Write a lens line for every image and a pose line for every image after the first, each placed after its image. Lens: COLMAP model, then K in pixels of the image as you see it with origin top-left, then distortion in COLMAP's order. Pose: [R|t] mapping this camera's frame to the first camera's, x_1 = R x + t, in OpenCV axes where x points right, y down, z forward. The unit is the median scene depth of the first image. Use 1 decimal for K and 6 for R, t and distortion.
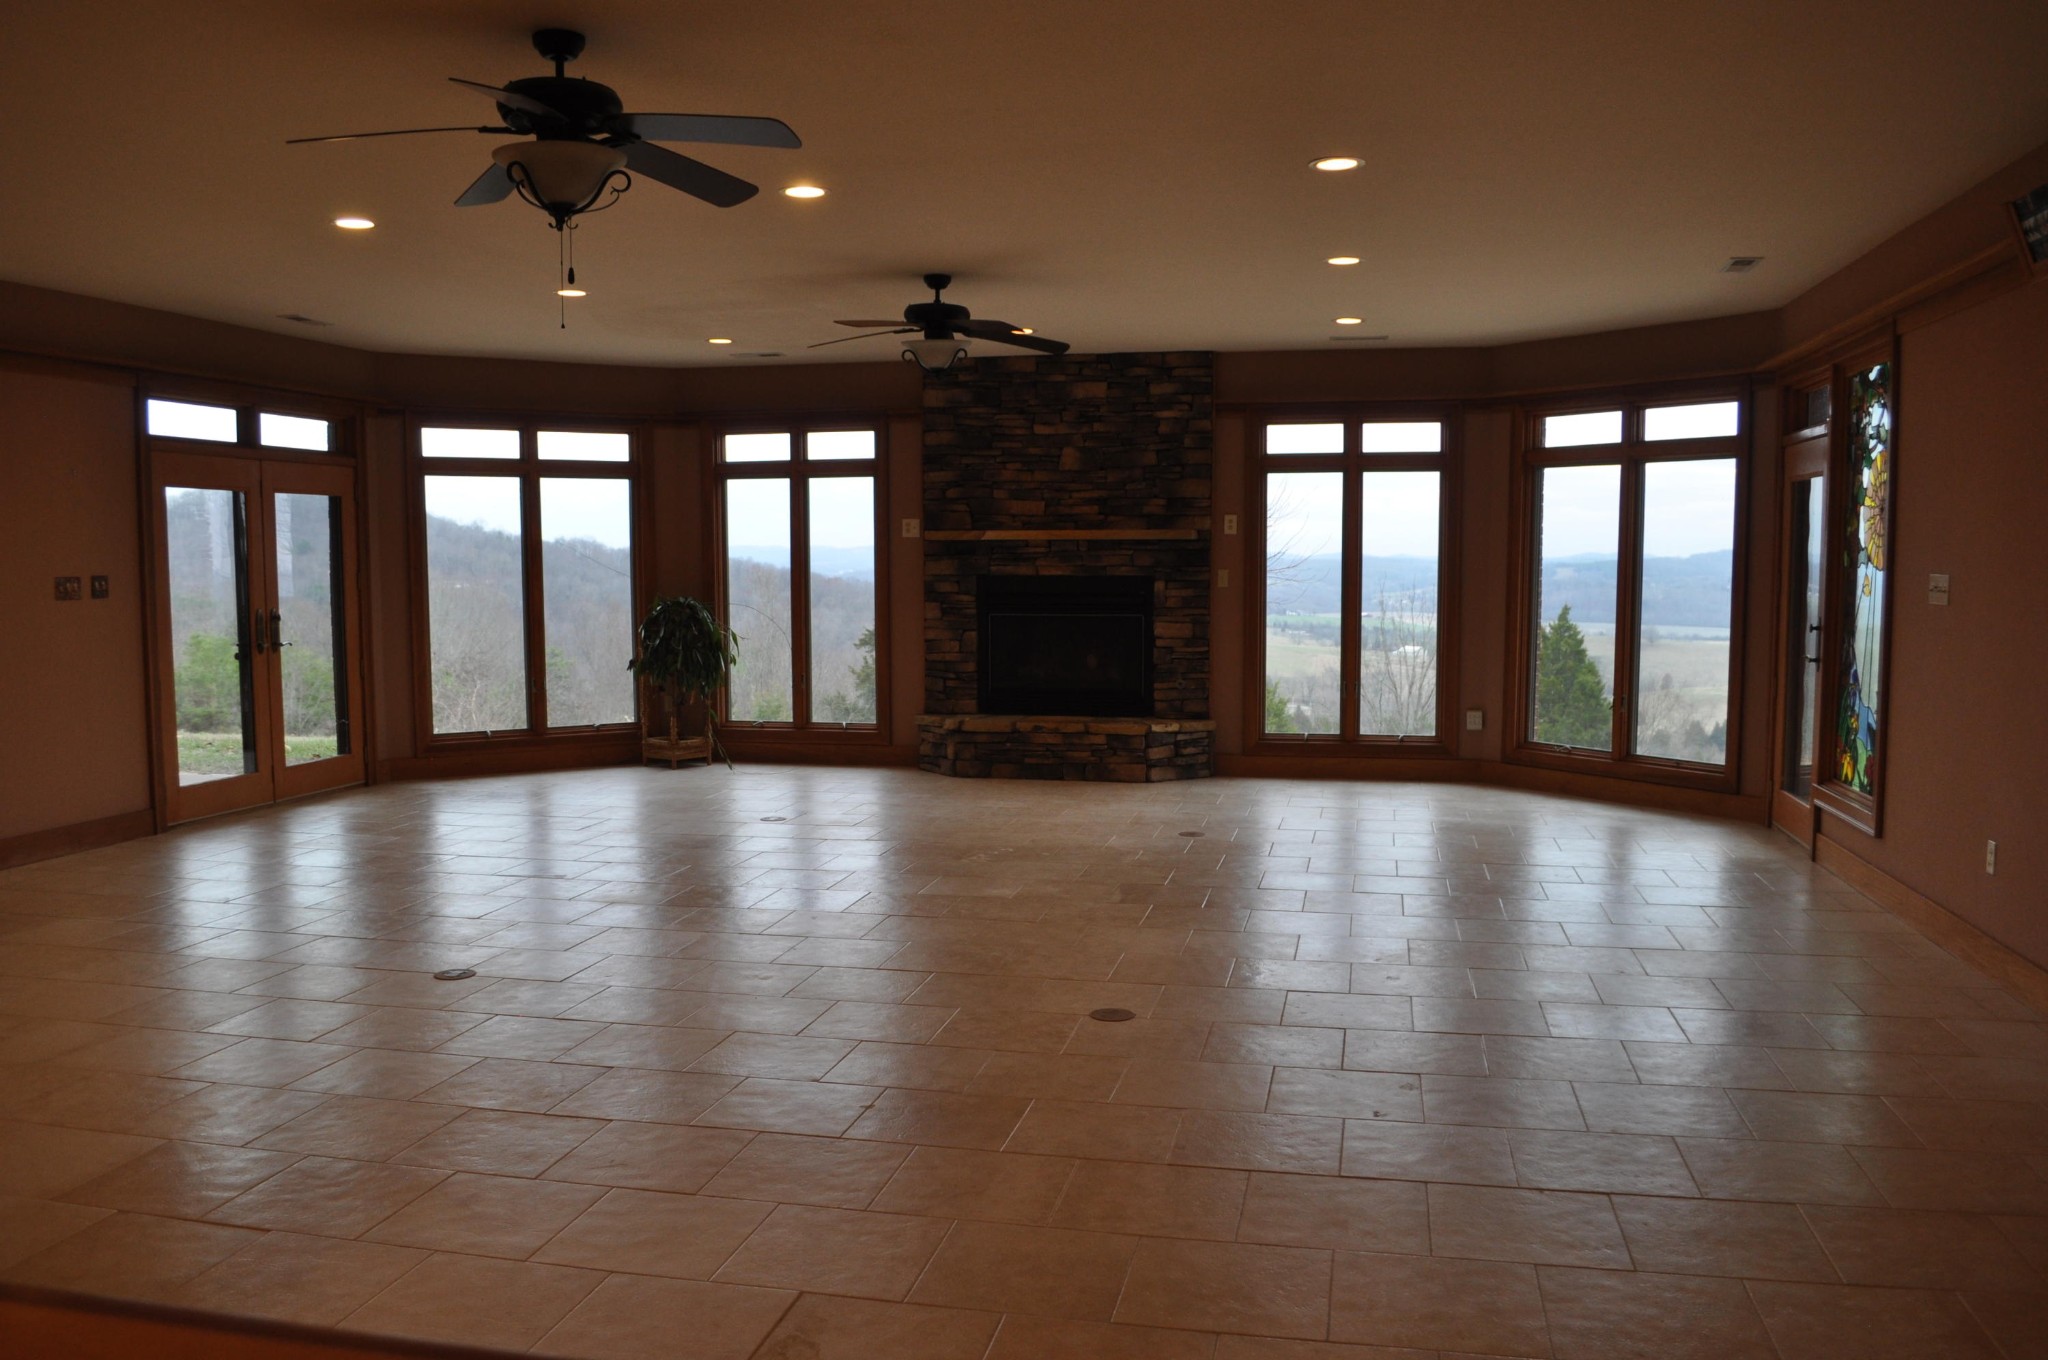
lens RADIAL K [[1607.2, 0, 1028.6], [0, 1607.2, 685.8], [0, 0, 1]] dist [-0.089973, 0.021888]
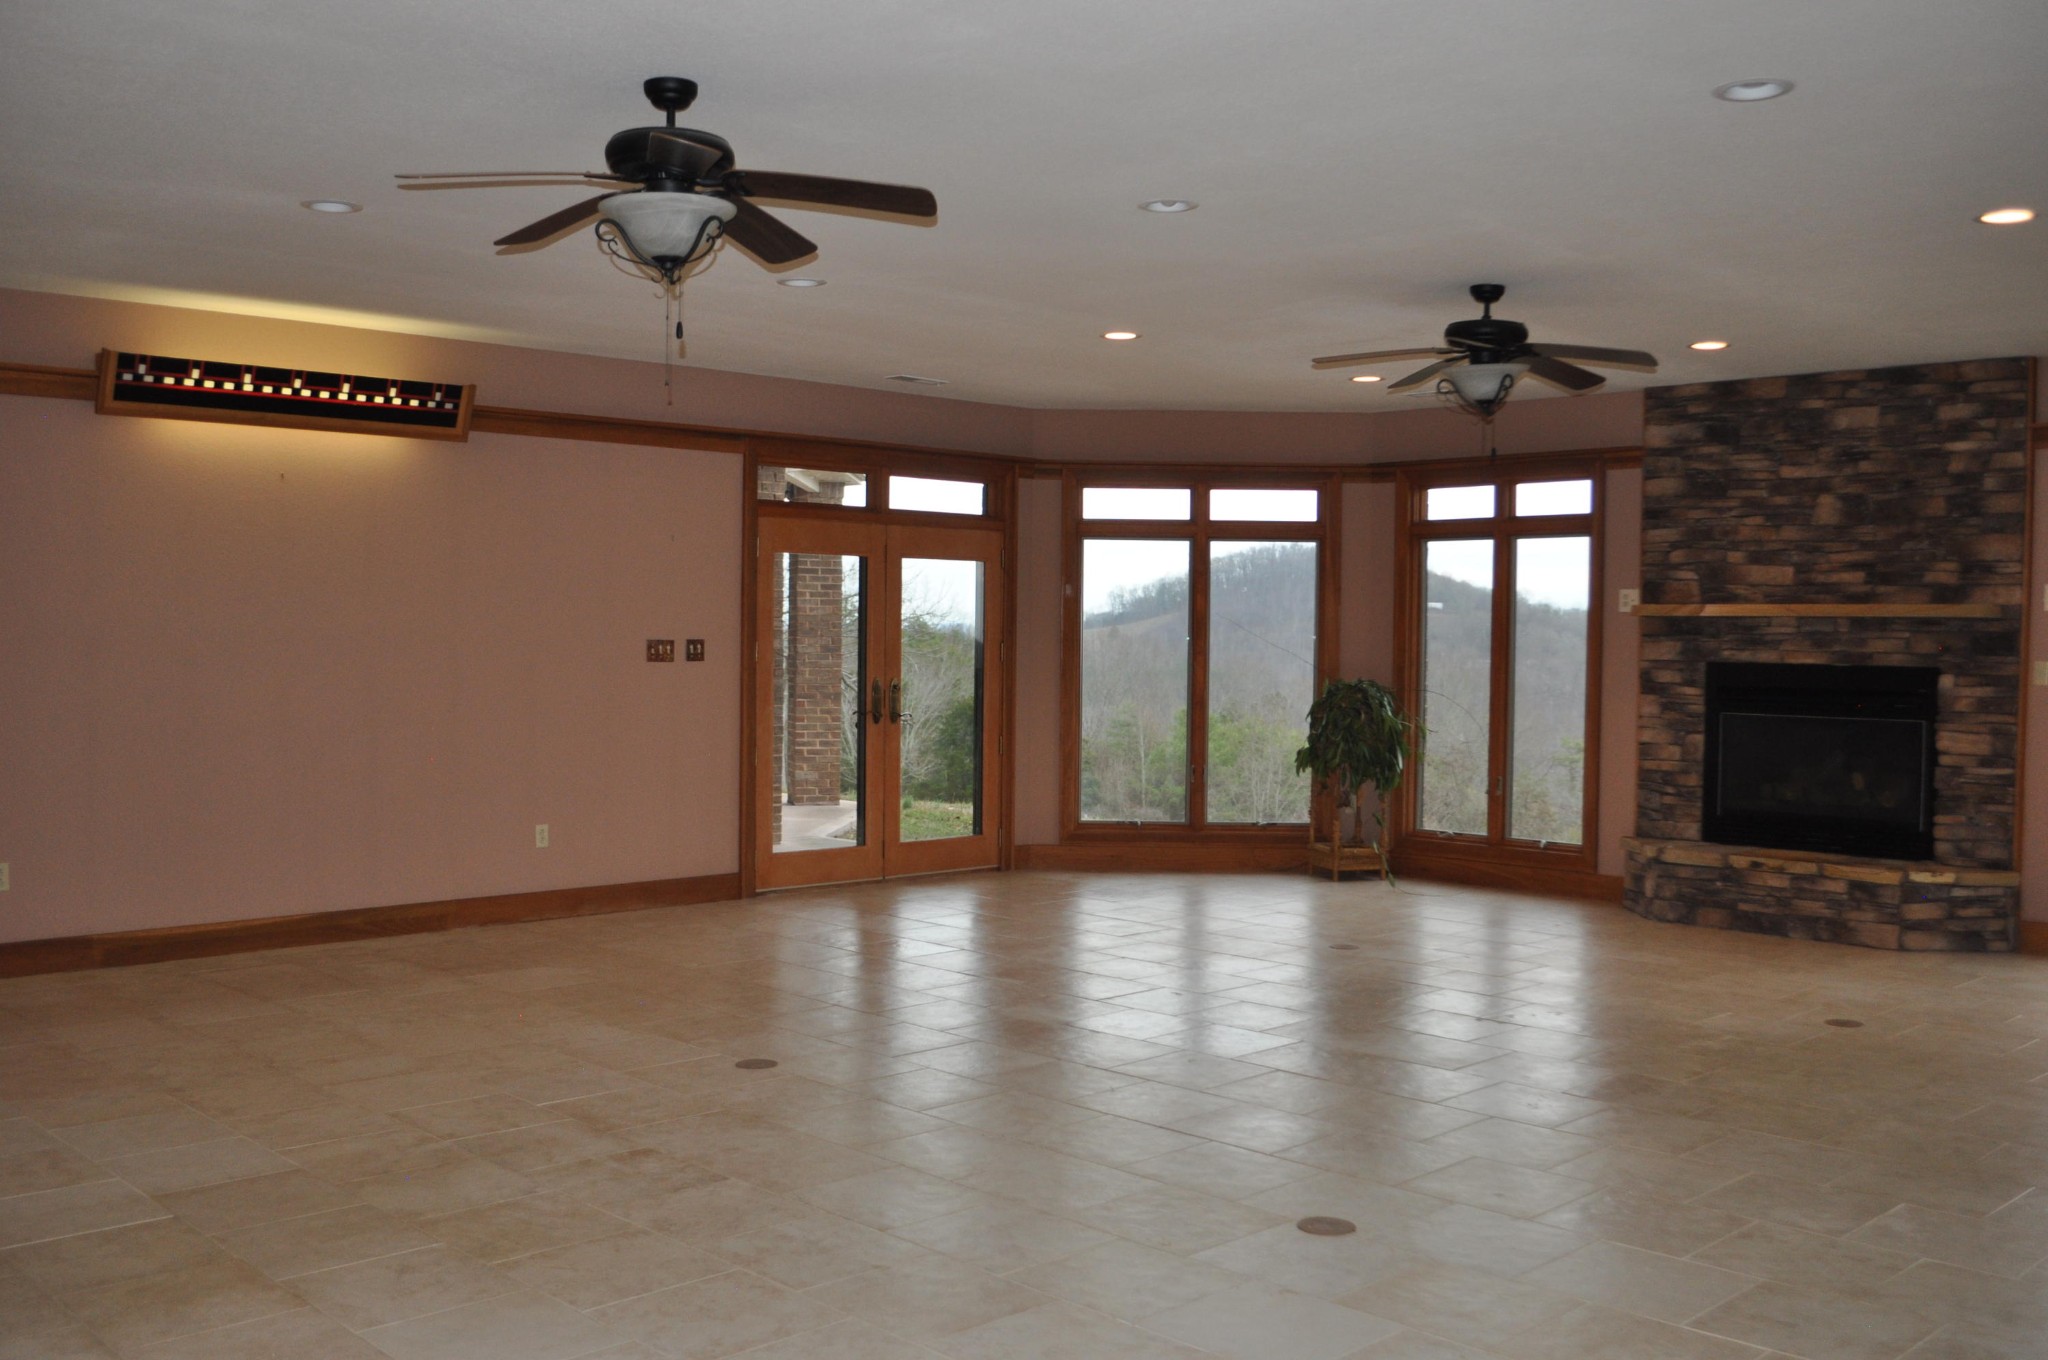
lens RADIAL K [[1888.9, 0, 1023.7], [0, 1888.9, 682.0], [0, 0, 1]] dist [-0.064254, 0.000000]
pose [[0.832544, 0.027419, -0.553280, 0.198931], [-0.057565, 0.997649, -0.037181, -0.006944], [0.550960, 0.062804, 0.832165, 0.071081]]
